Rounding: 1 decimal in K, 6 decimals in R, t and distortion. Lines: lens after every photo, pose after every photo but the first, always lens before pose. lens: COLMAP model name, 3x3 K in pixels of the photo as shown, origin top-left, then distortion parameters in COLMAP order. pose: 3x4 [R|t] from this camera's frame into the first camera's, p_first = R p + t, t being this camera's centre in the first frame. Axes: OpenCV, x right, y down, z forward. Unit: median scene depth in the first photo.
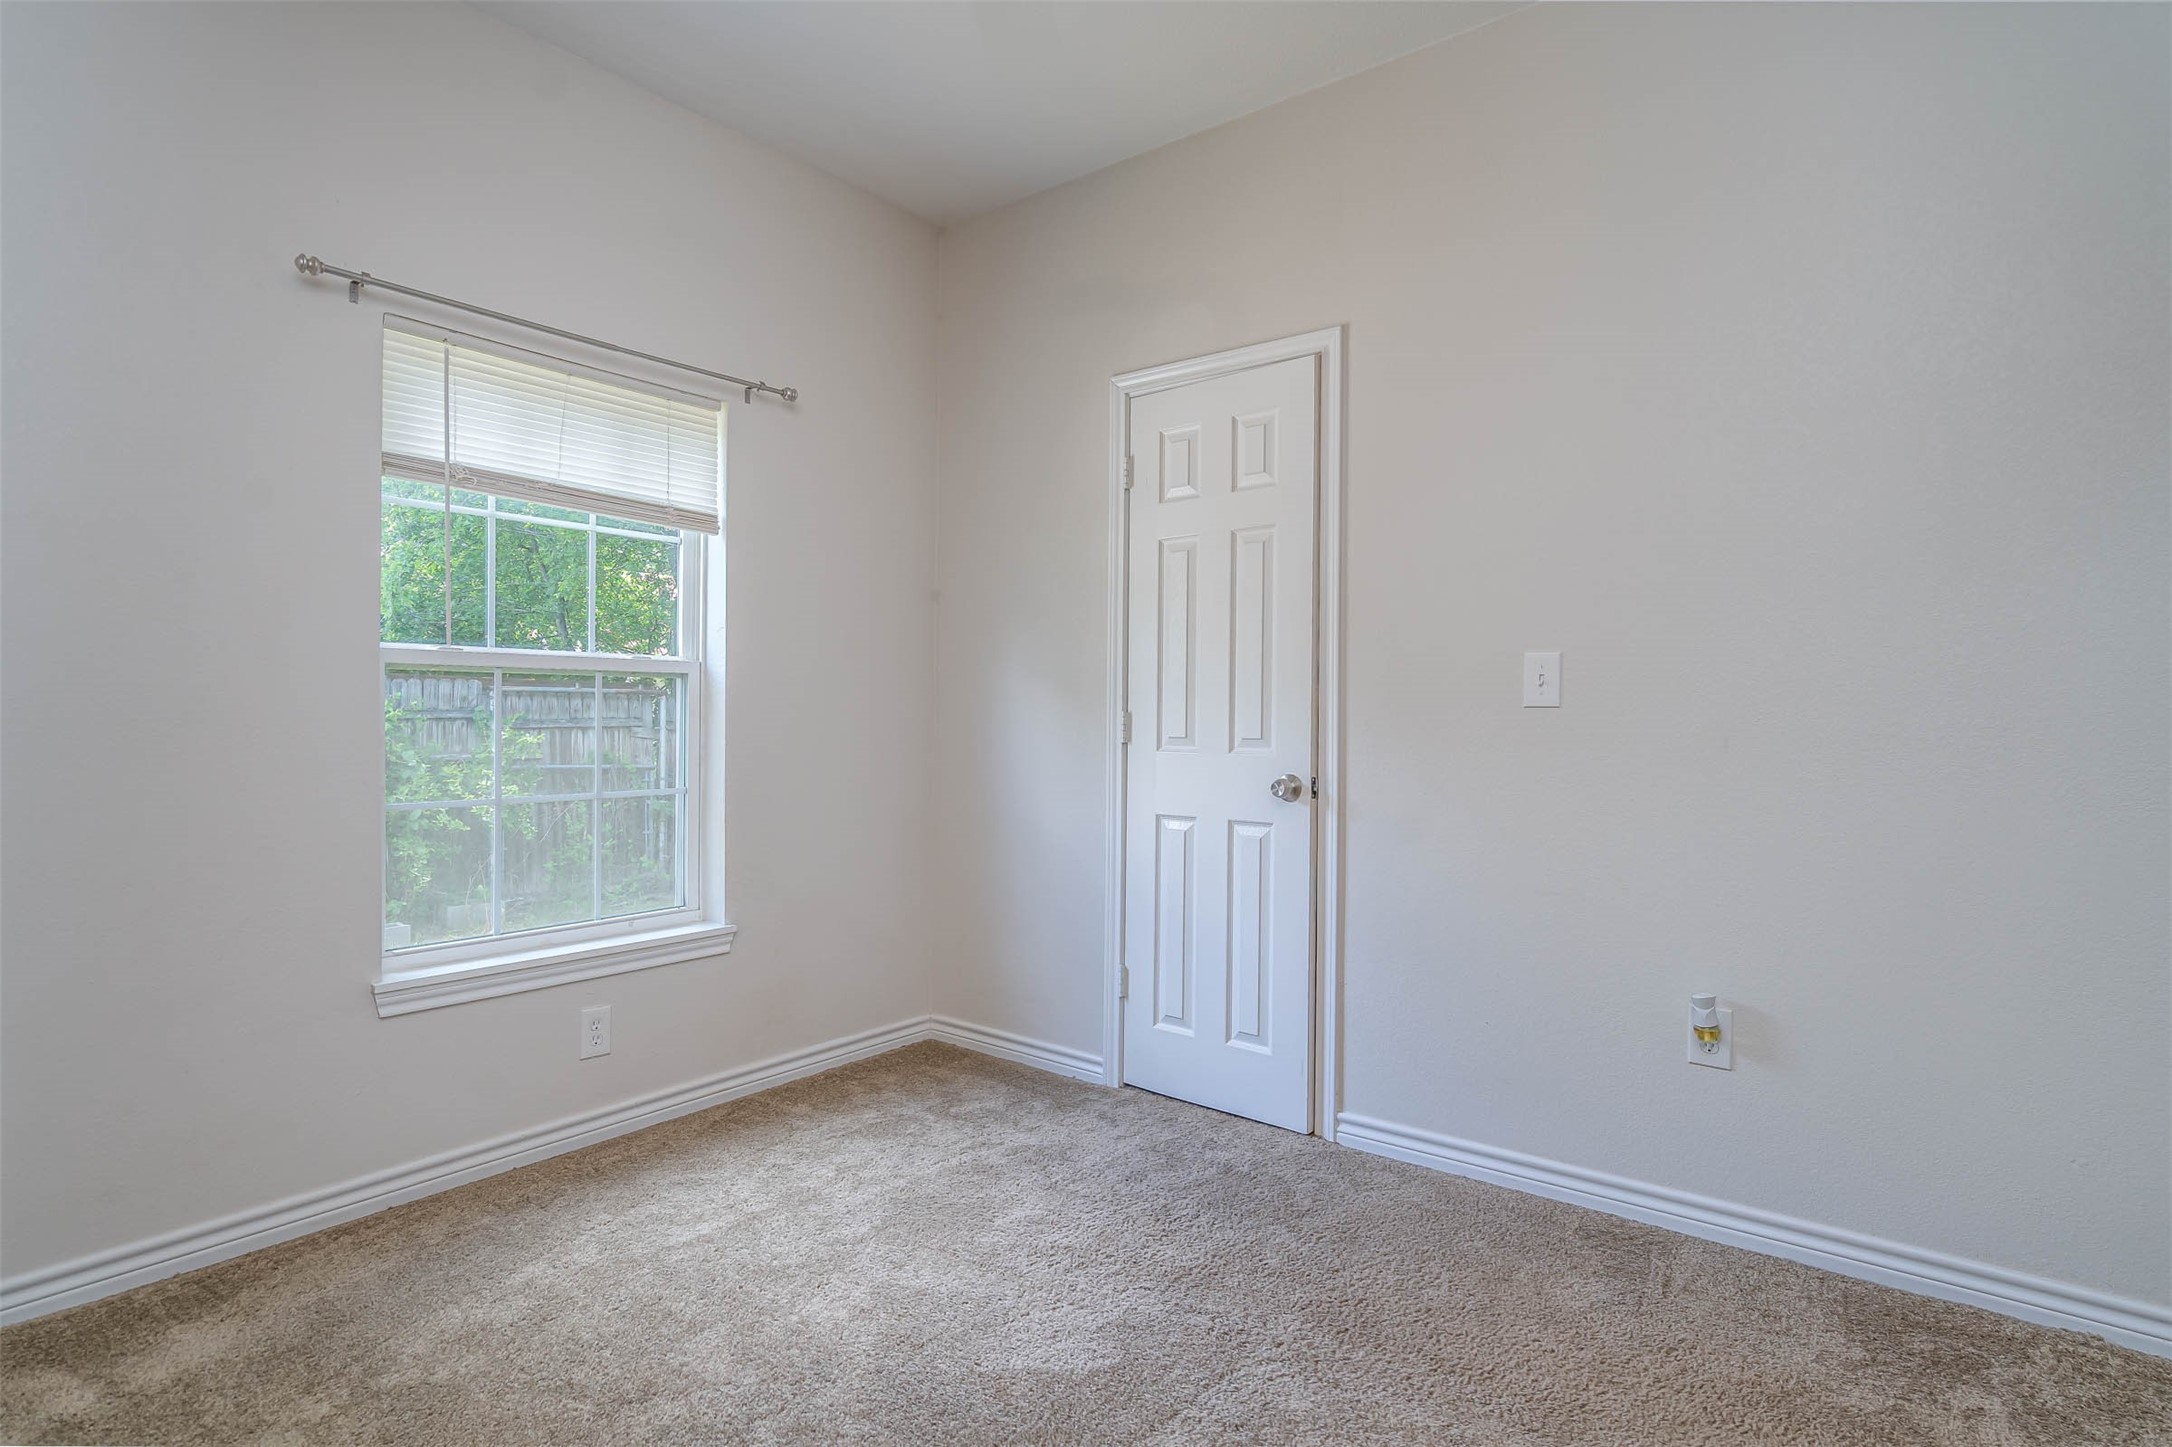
lens RADIAL K [[1119.9, 0, 1078.5], [0, 1119.9, 740.8], [0, 0, 1]] dist [-0.000206, -0.000292]
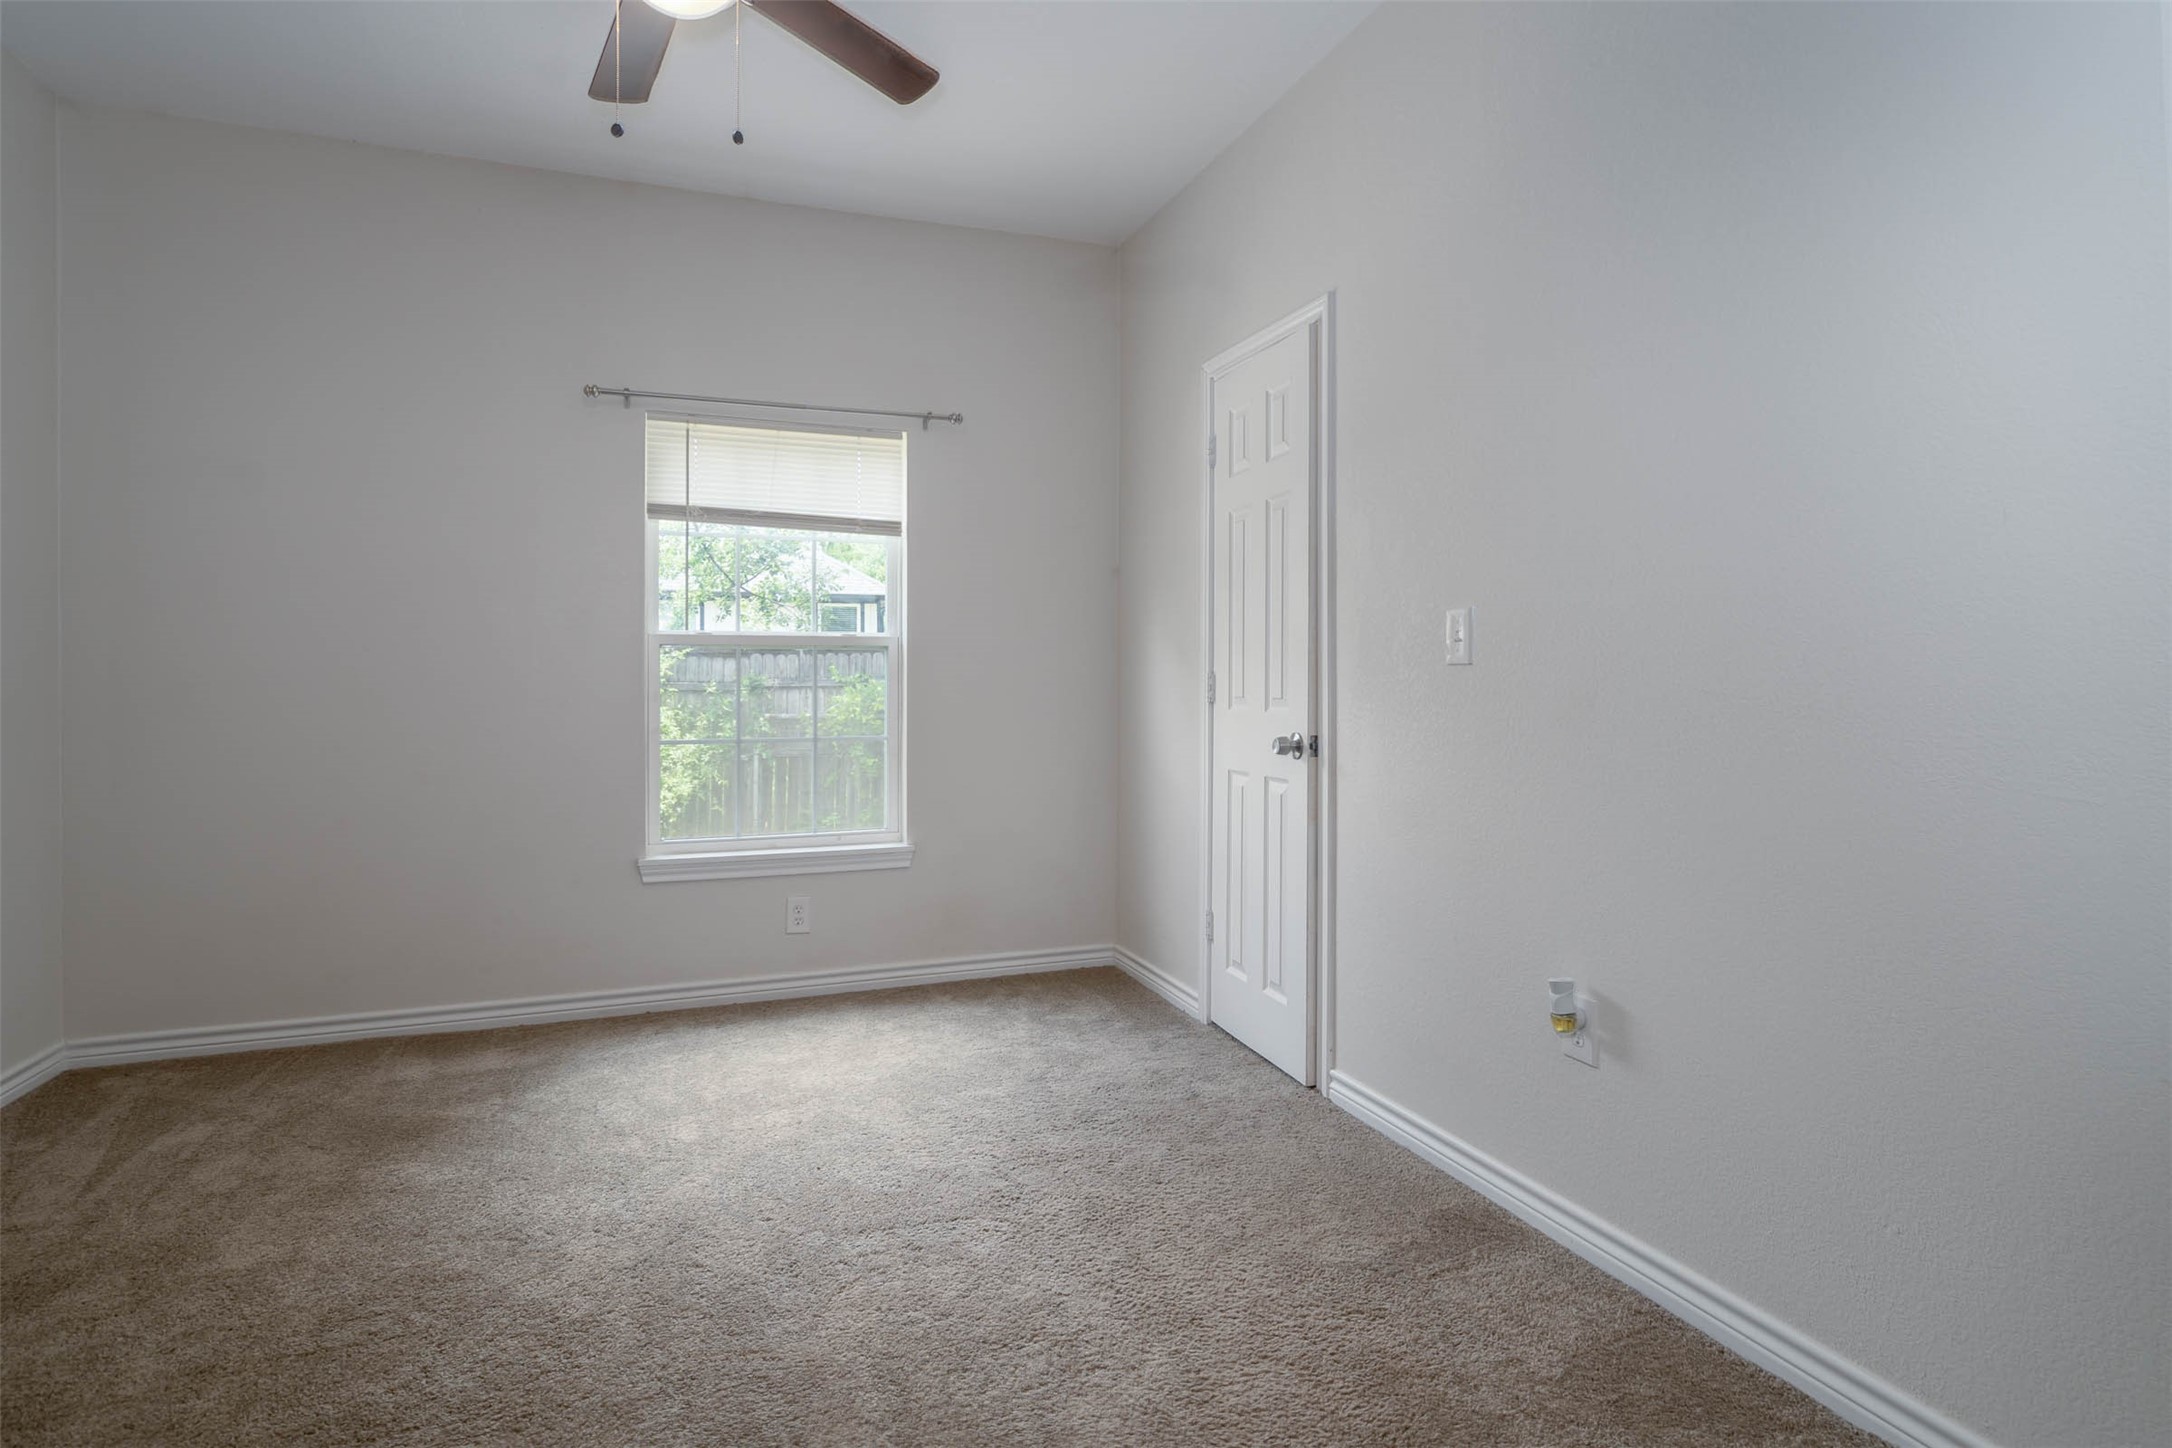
lens RADIAL K [[1143.6, 0, 1085.6], [0, 1143.6, 688.5], [0, 0, 1]] dist [0.003455, 0.000477]
pose [[0.856959, -0.001307, -0.515383, 0.568987], [-0.006616, 0.999886, -0.013536, 0.005096], [0.515342, 0.015010, 0.856853, -0.000617]]
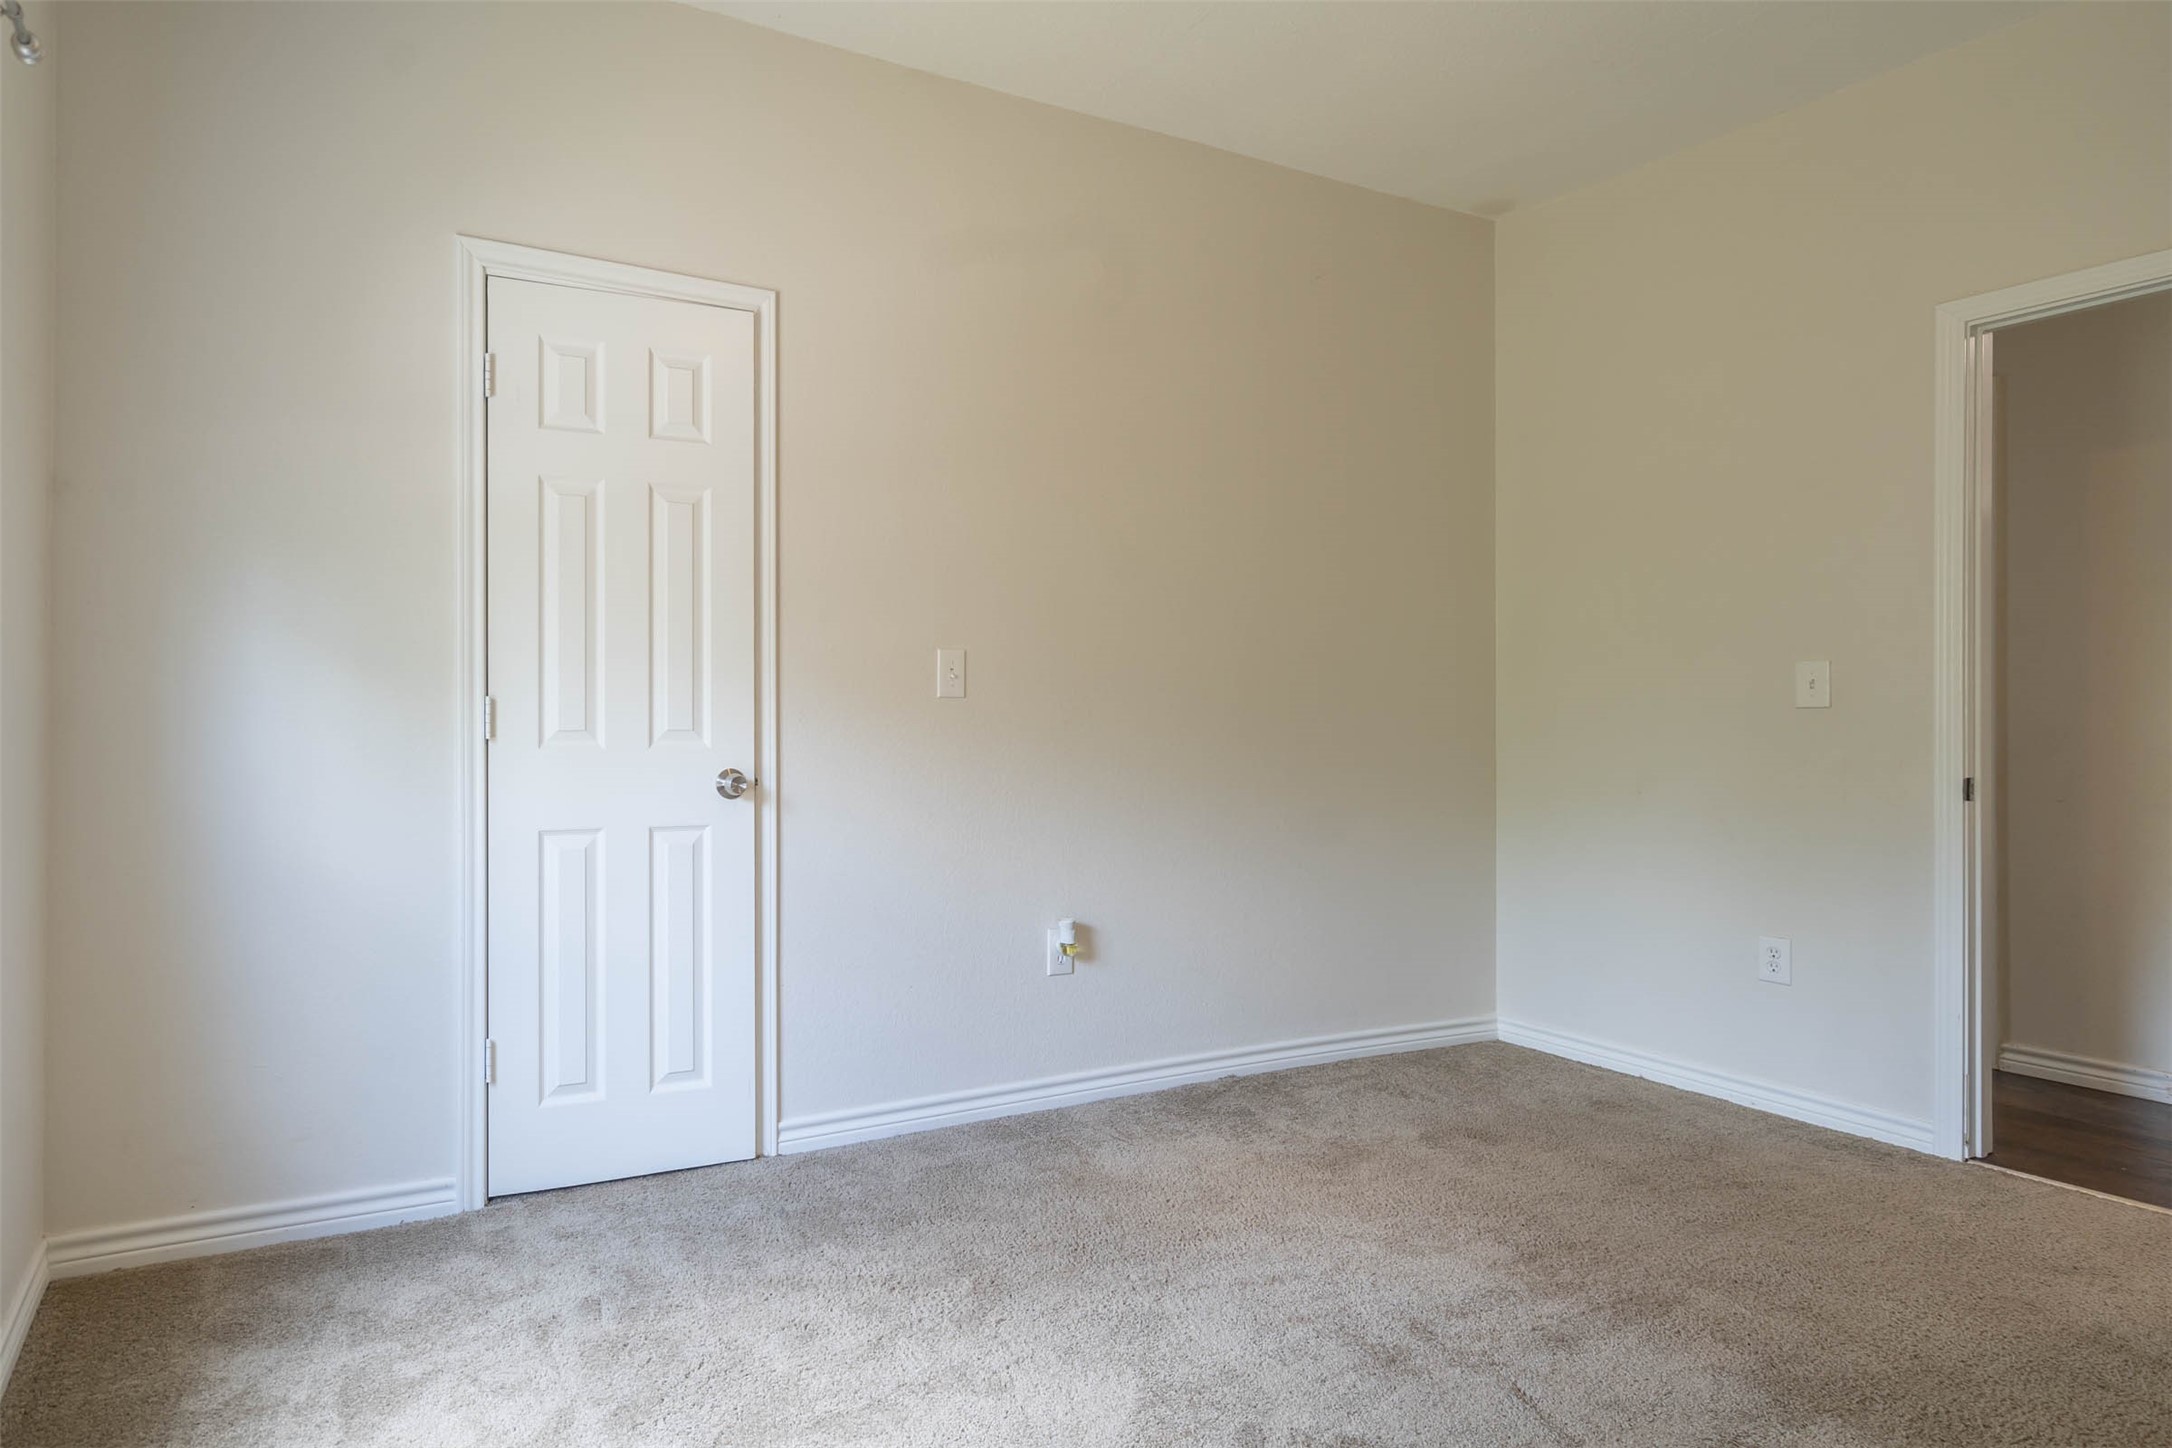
lens RADIAL K [[1209.1, 0, 861.2], [0, 1209.1, 722.2], [0, 0, 1]] dist [-0.002862, -0.000447]
pose [[0.433342, -0.013227, 0.901133, -0.646885], [0.020073, 0.999786, 0.005022, -0.009543], [-0.901006, 0.015913, 0.433515, 0.486156]]
